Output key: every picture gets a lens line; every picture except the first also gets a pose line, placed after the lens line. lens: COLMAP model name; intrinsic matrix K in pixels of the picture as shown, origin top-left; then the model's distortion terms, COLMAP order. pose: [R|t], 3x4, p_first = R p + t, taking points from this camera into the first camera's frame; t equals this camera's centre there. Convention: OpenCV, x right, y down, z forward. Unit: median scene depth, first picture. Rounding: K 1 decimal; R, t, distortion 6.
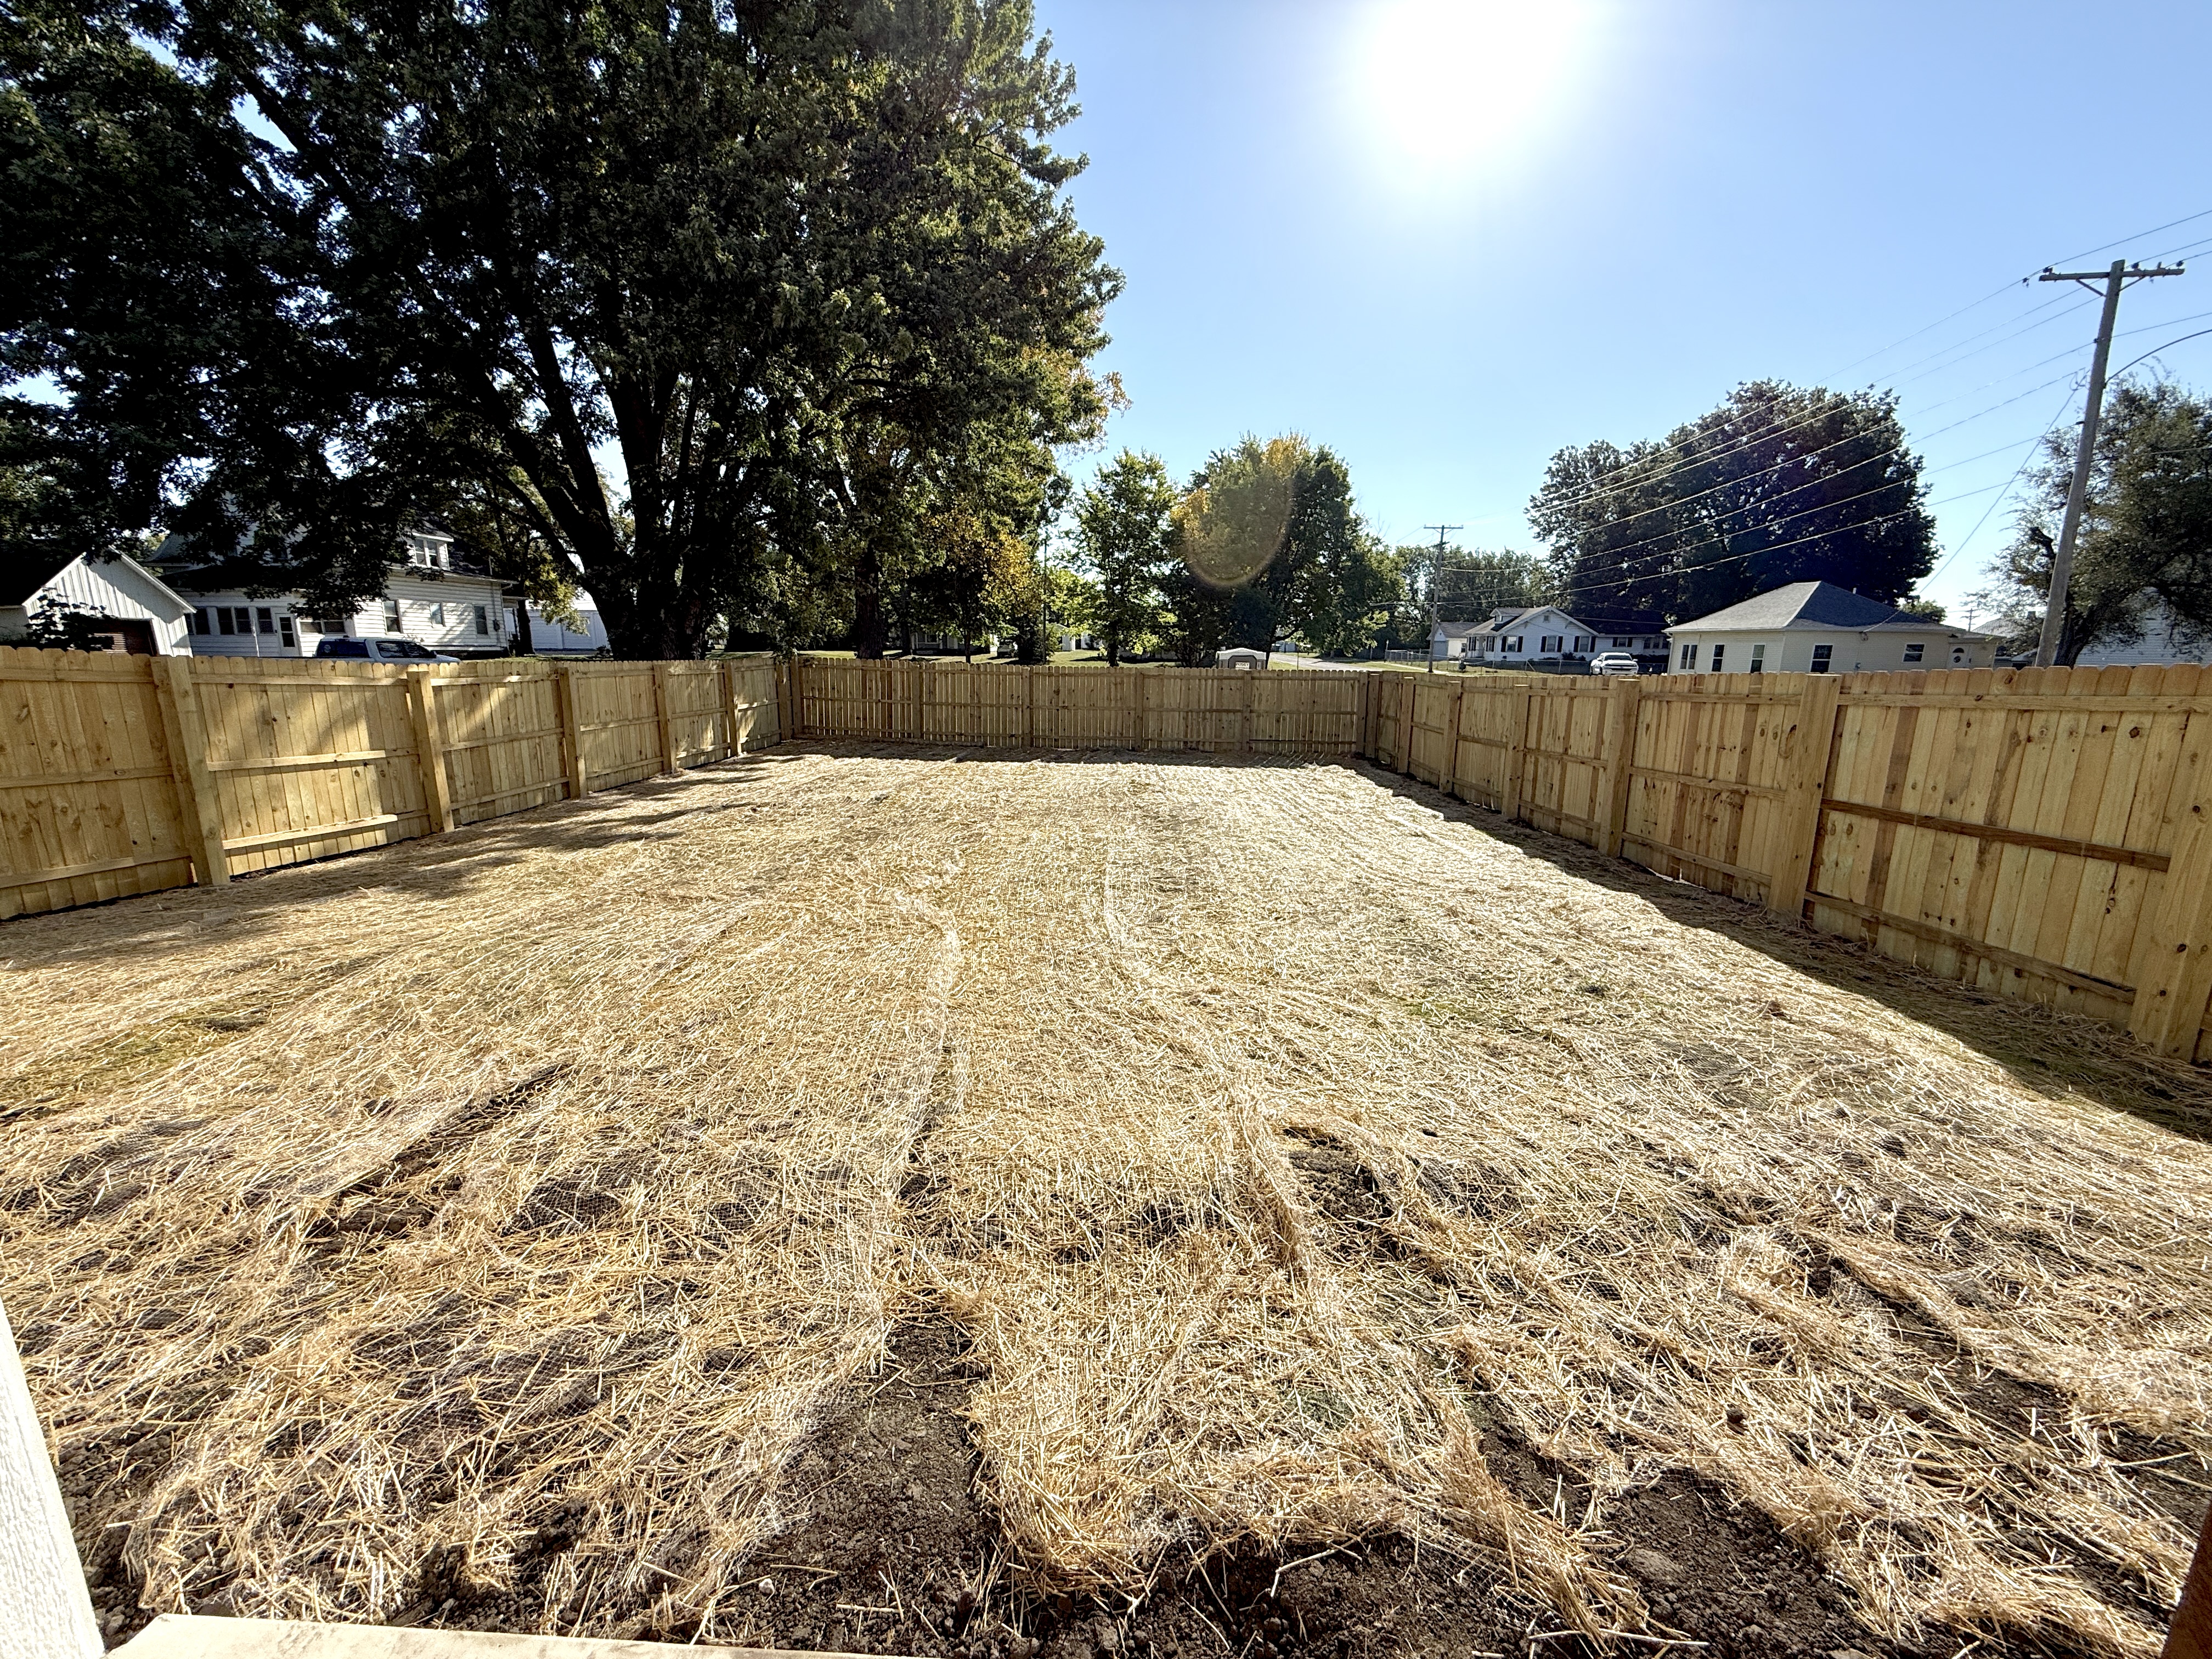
lens RADIAL K [[879.6, 0, 1125.0], [0, 879.6, 838.3], [0, 0, 1]] dist [0.000096, 0.000188]
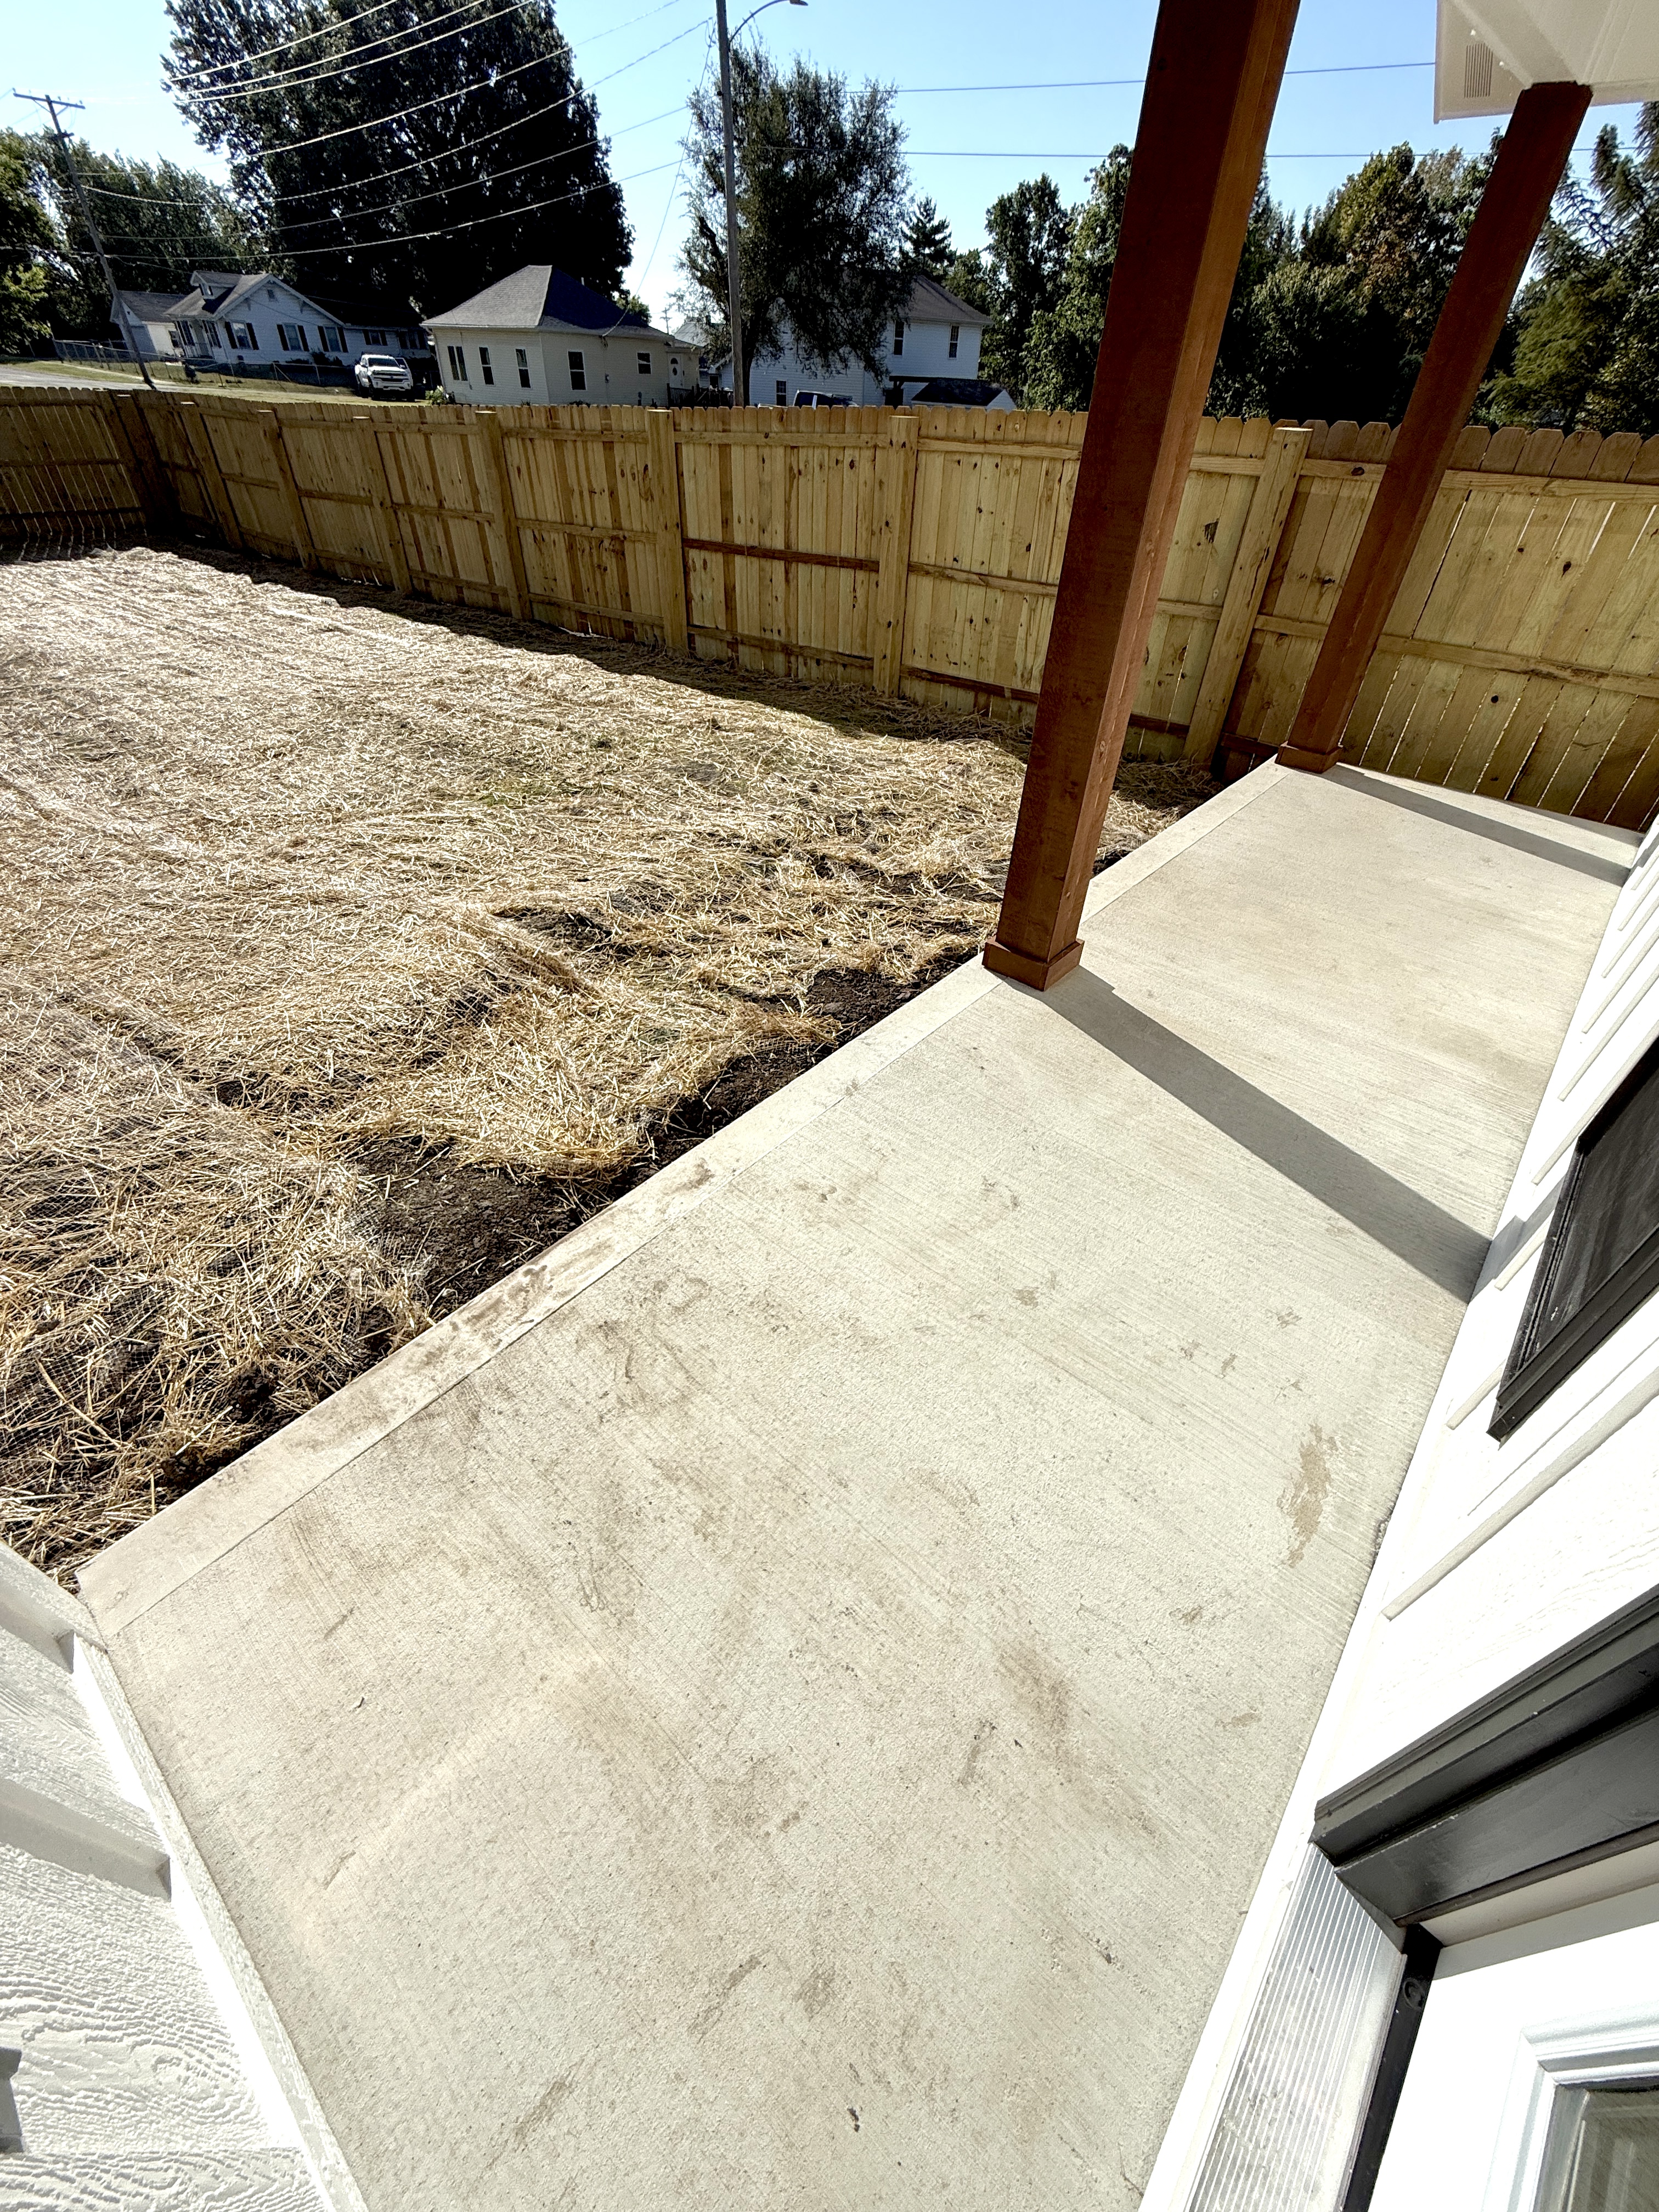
lens RADIAL K [[879.6, 0, 819.1], [0, 879.6, 1109.3], [0, 0, 1]] dist [0.000096, 0.000188]
pose [[0.620471, -0.498461, 0.605436, -0.302460], [0.138287, 0.829458, 0.541180, -0.029213], [-0.771941, -0.252062, 0.583585, -0.083545]]
